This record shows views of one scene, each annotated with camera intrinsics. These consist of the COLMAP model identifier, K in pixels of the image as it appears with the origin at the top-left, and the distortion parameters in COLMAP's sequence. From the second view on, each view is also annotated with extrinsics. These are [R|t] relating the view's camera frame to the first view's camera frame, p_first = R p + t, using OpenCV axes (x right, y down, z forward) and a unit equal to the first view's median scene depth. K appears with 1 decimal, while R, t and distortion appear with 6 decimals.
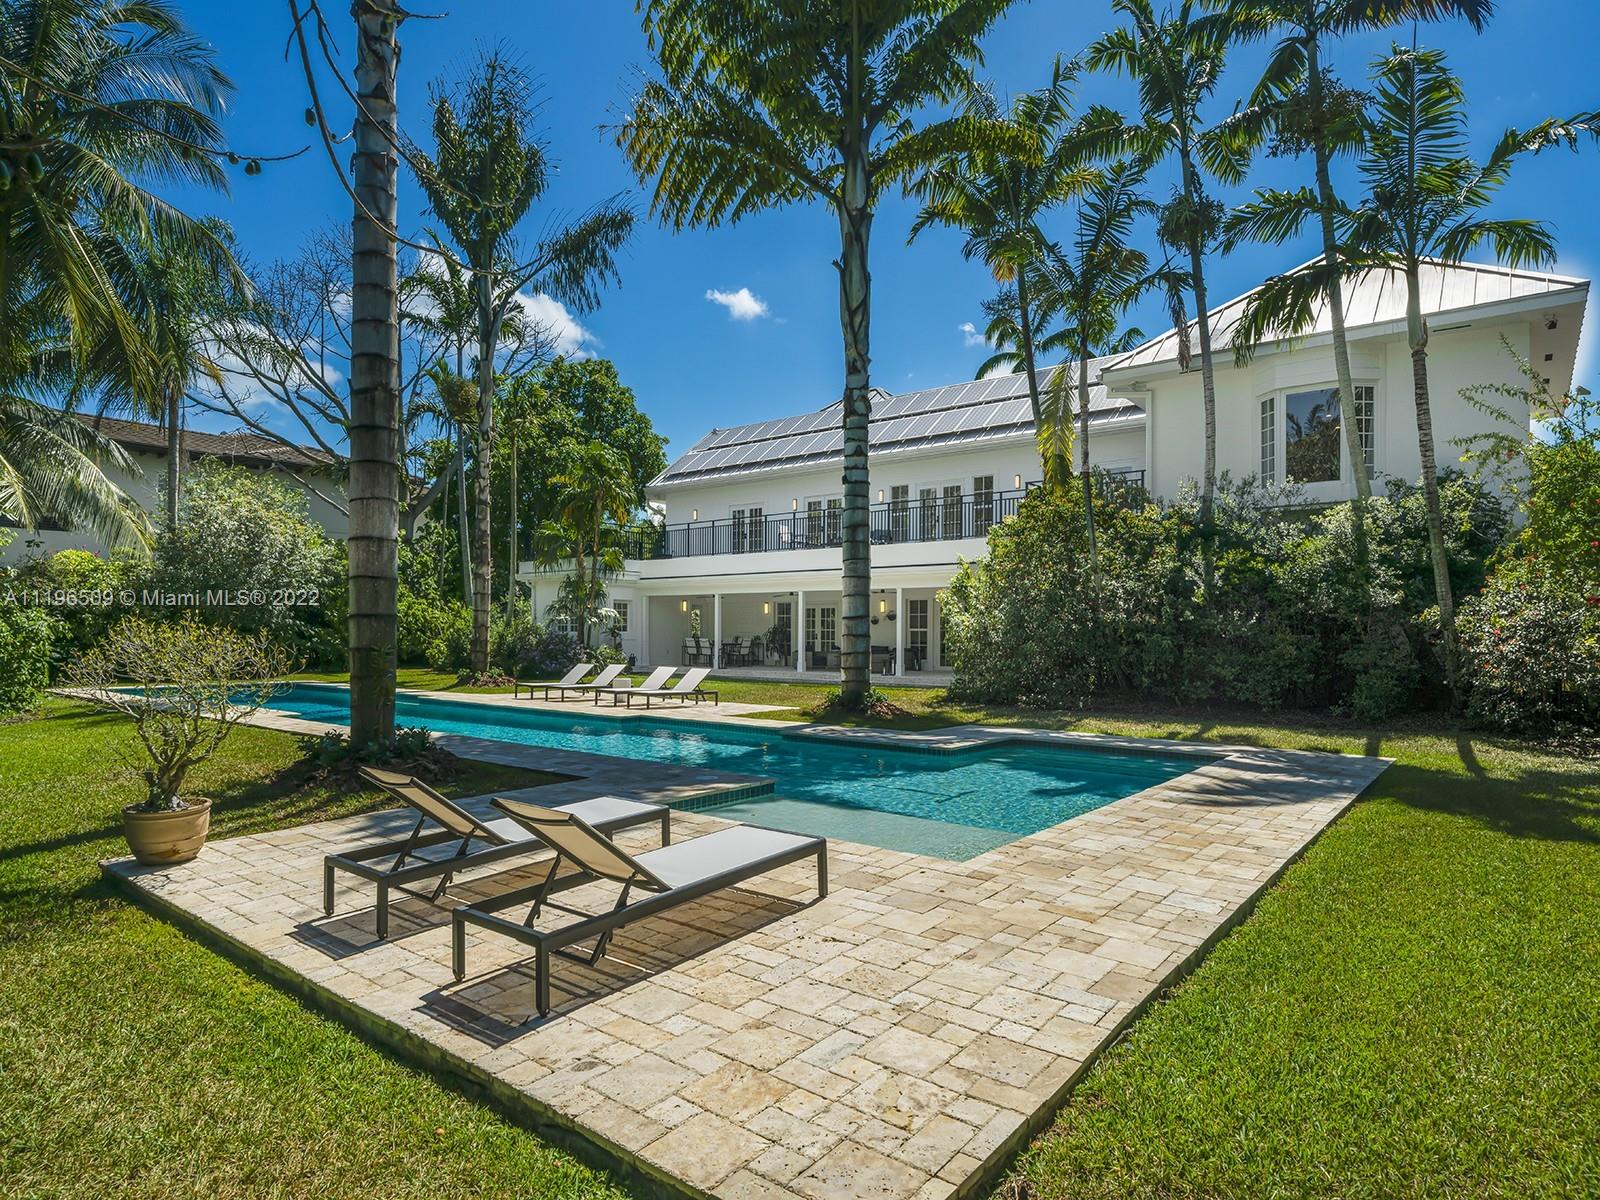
lens RADIAL K [[914.2, 0, 800.4], [0, 914.2, 612.0], [0, 0, 1]] dist [0.002207, -0.000370]
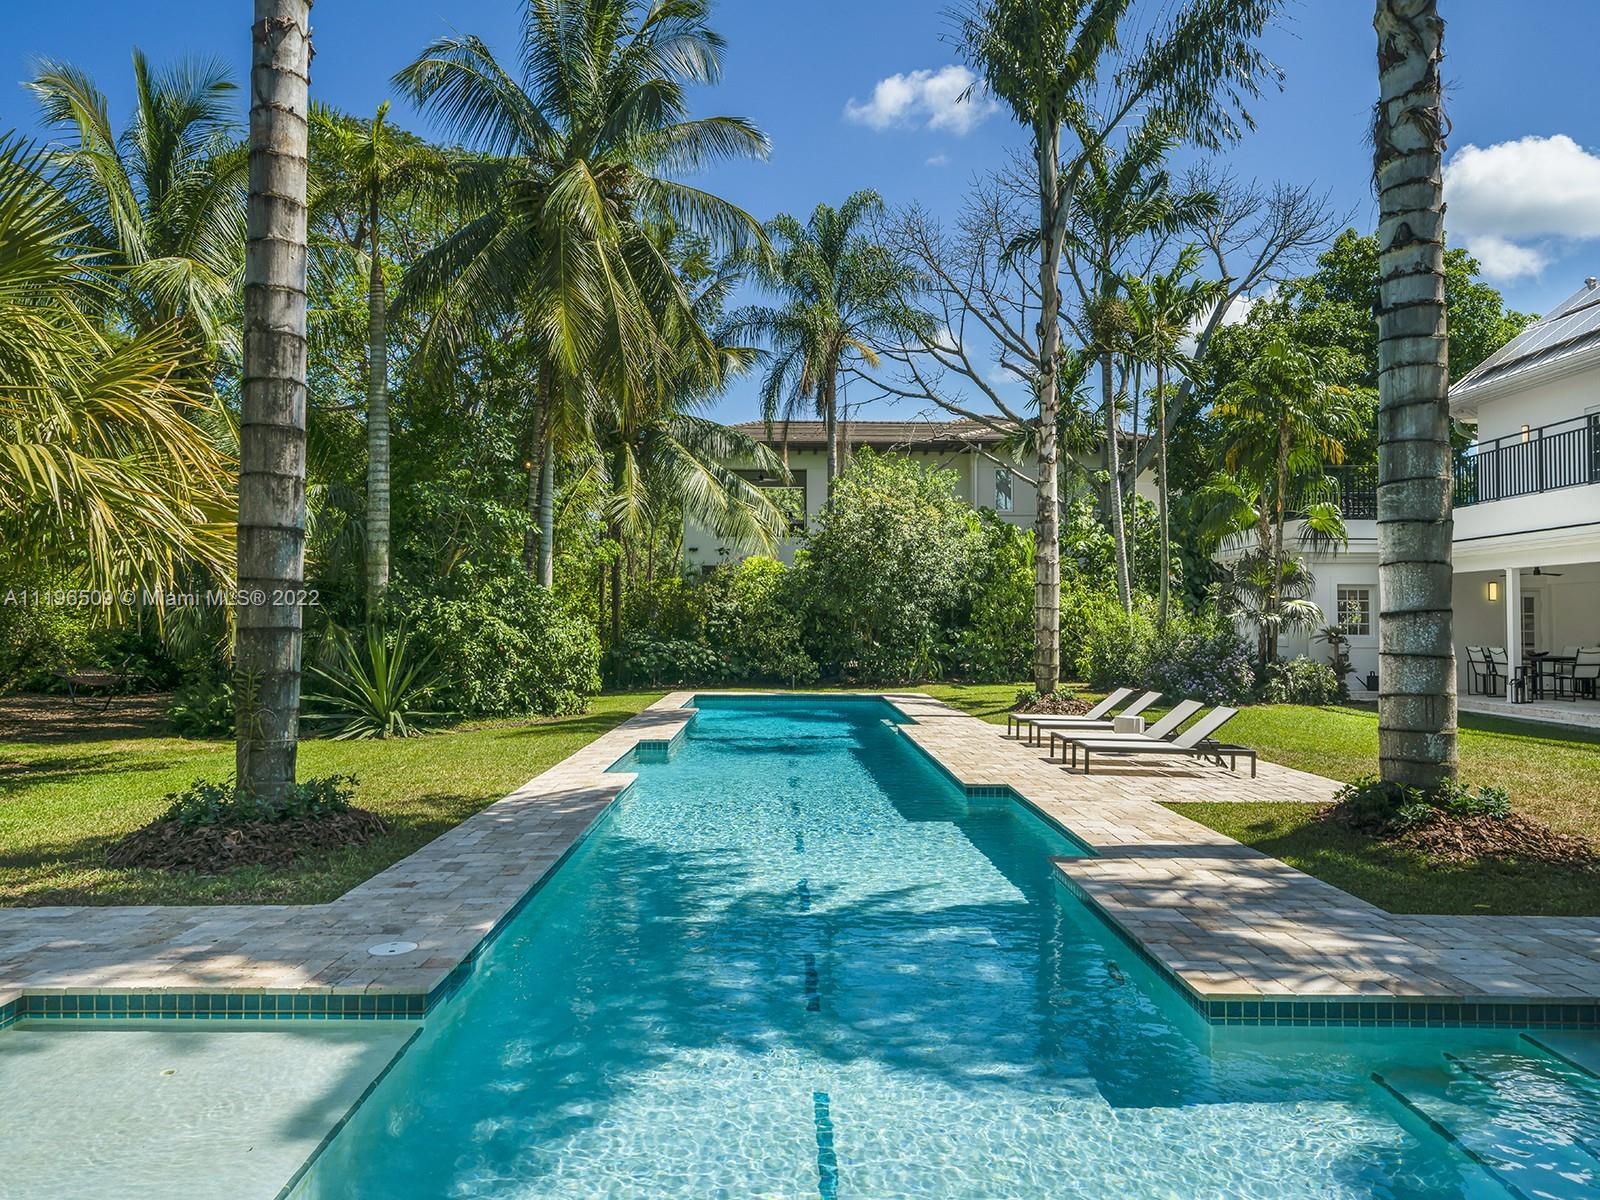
lens RADIAL K [[1072.8, 0, 794.3], [0, 1072.8, 593.4], [0, 0, 1]] dist [-0.006676, 0.001738]
pose [[0.601819, -0.024614, -0.798253, 0.178385], [0.015082, 0.999697, -0.019455, 0.000977], [0.798490, -0.000331, 0.602008, 0.275859]]
